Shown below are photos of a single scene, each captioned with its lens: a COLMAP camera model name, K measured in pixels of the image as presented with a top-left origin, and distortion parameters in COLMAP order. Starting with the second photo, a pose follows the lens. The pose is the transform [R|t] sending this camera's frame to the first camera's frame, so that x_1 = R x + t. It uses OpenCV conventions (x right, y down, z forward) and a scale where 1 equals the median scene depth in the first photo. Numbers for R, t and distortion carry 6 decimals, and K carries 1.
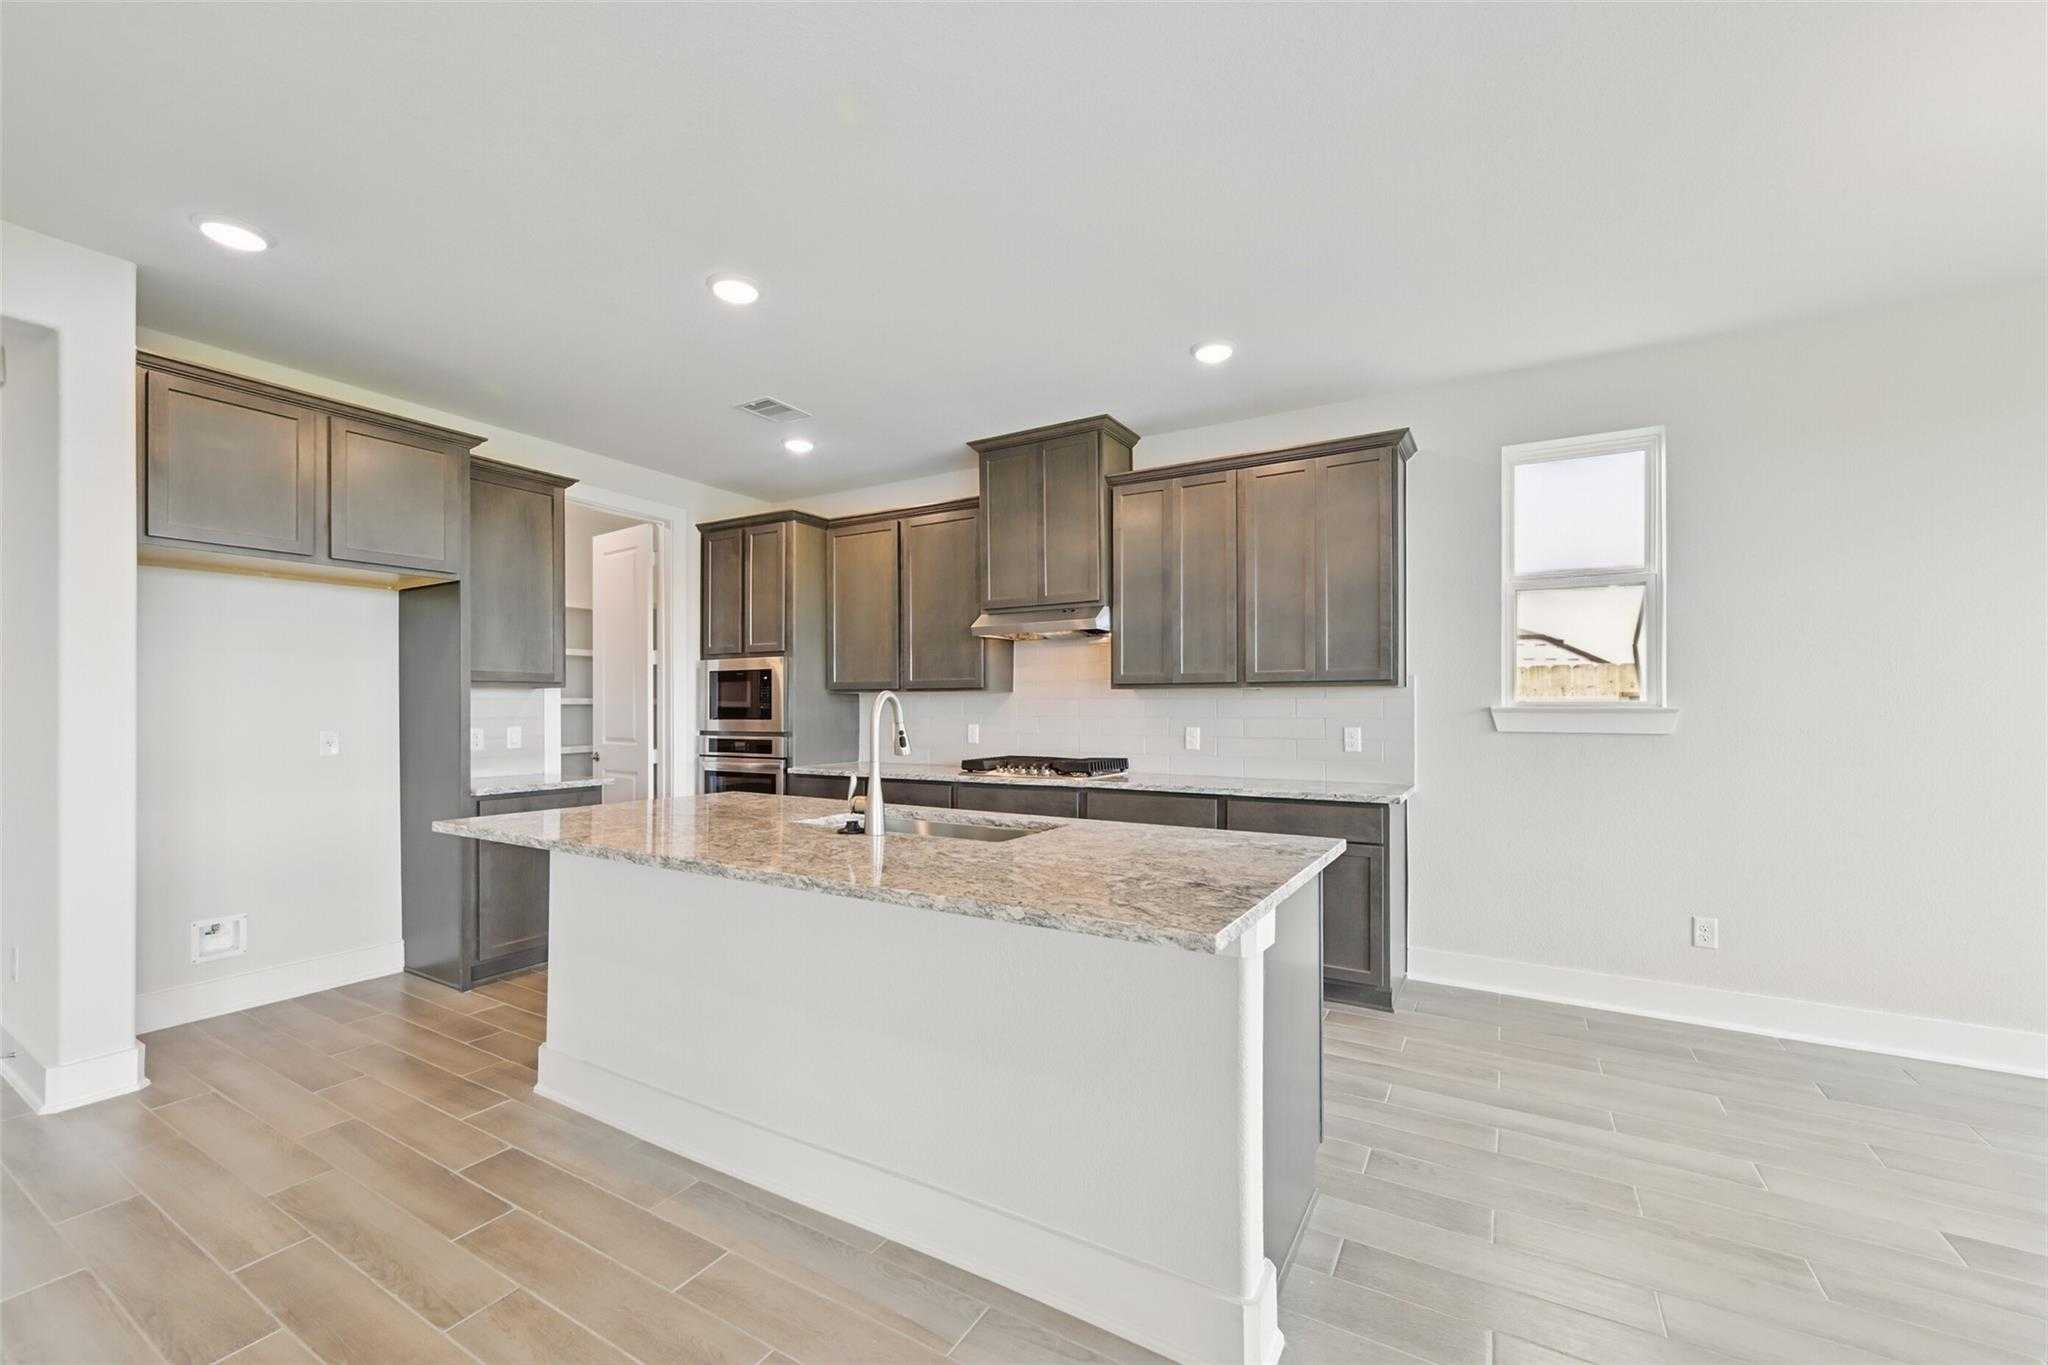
lens RADIAL K [[827.7, 0, 1062.1], [0, 827.7, 700.6], [0, 0, 1]] dist [-0.001552, -0.000067]
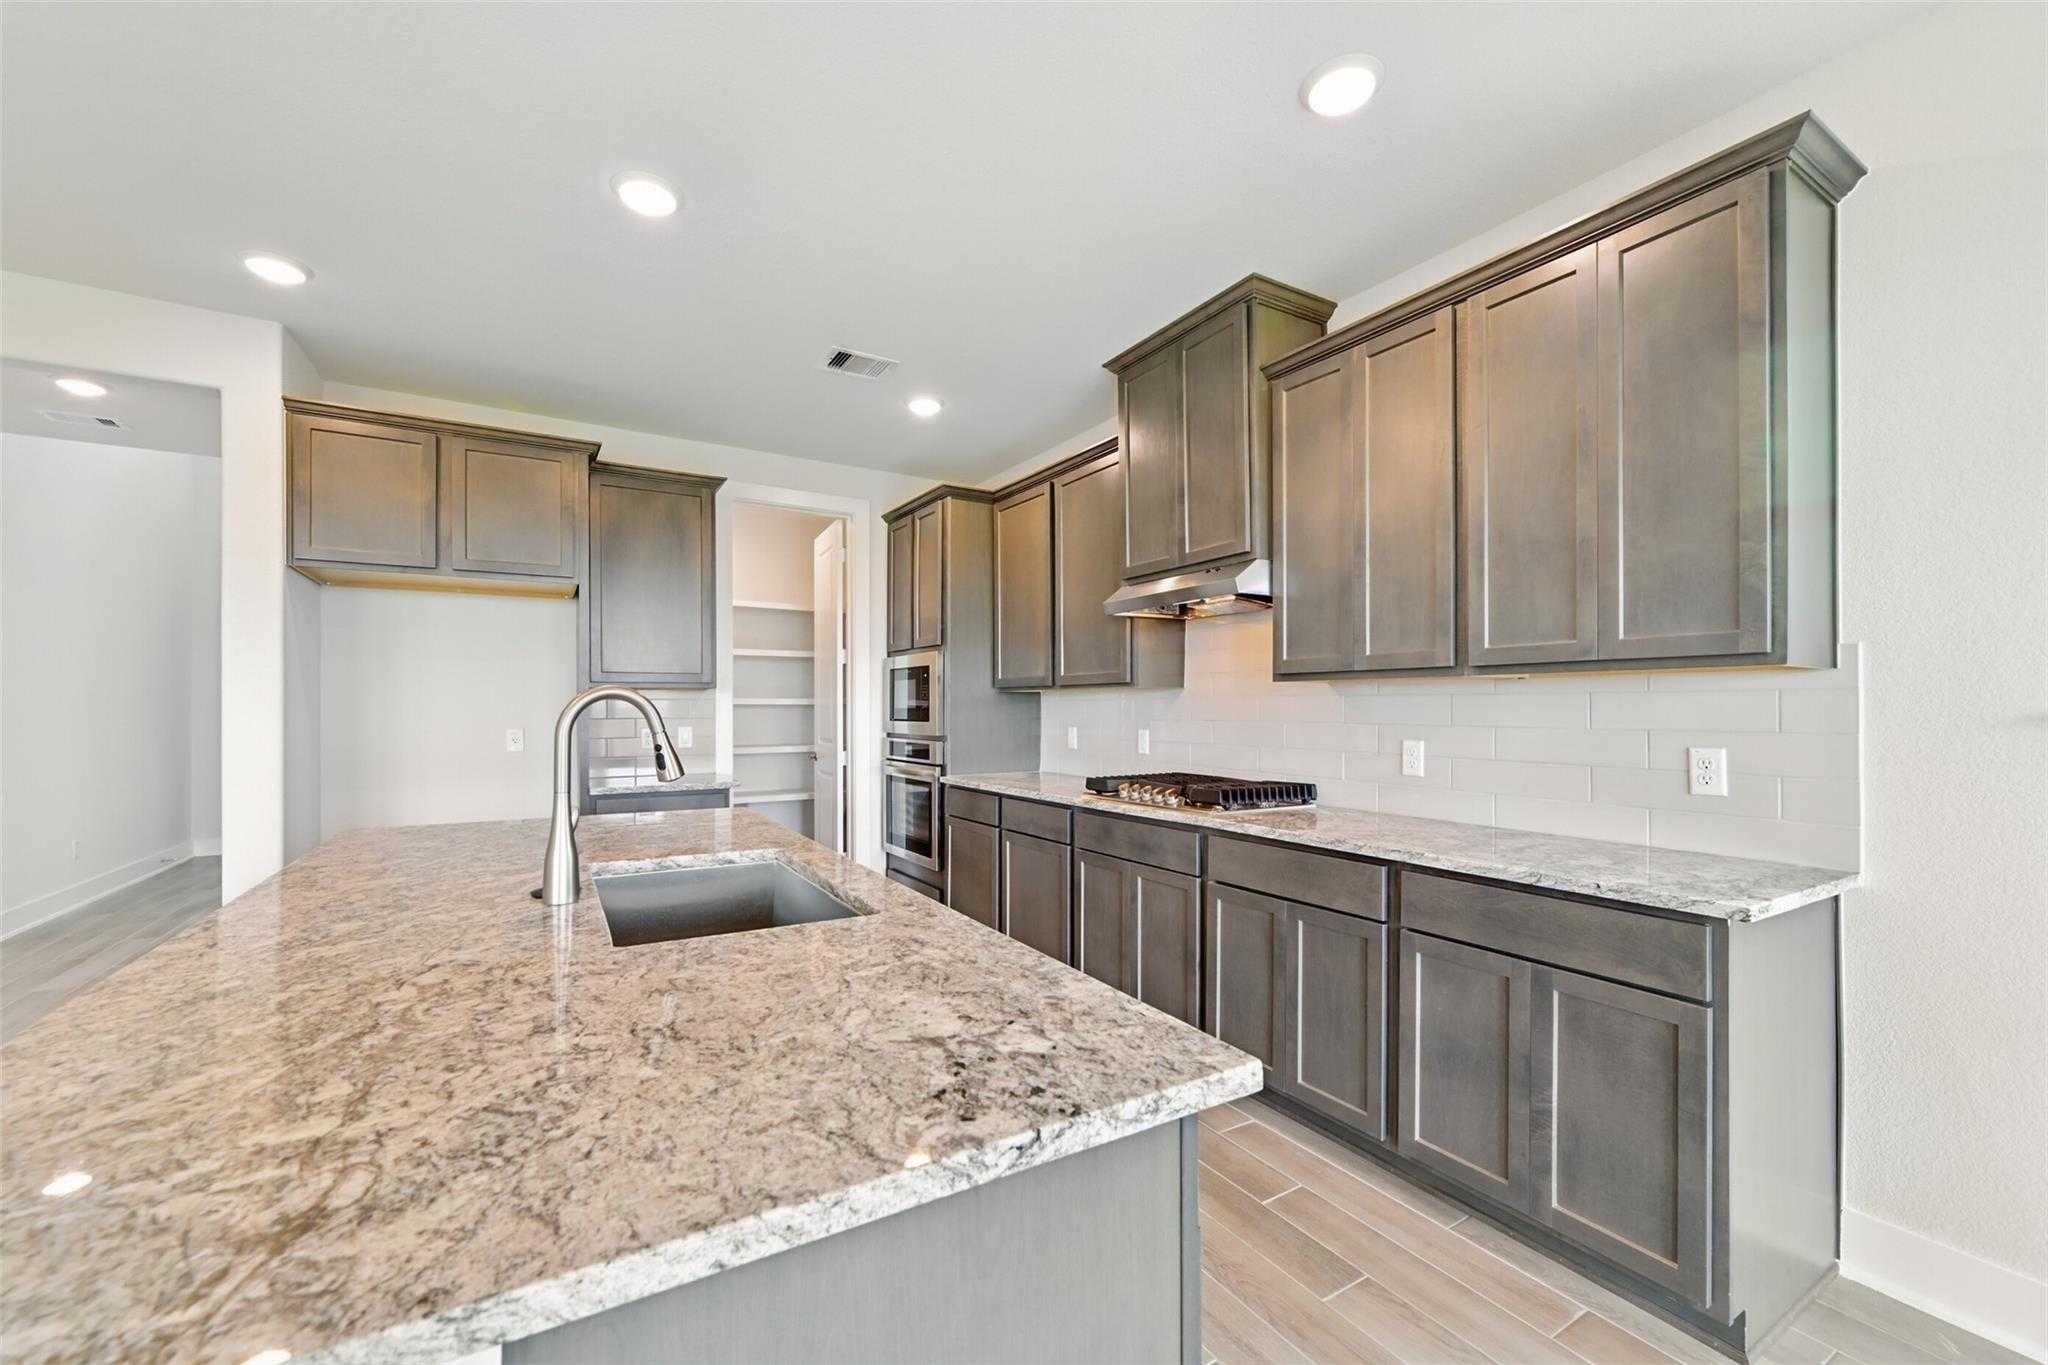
lens RADIAL K [[838.1, 0, 1025.9], [0, 838.1, 701.9], [0, 0, 1]] dist [-0.001684, 0.000087]
pose [[0.871371, -0.002717, -0.490616, 0.215507], [0.003598, 0.999993, 0.000854, 0.001069], [0.490611, -0.002509, 0.871375, 0.302061]]
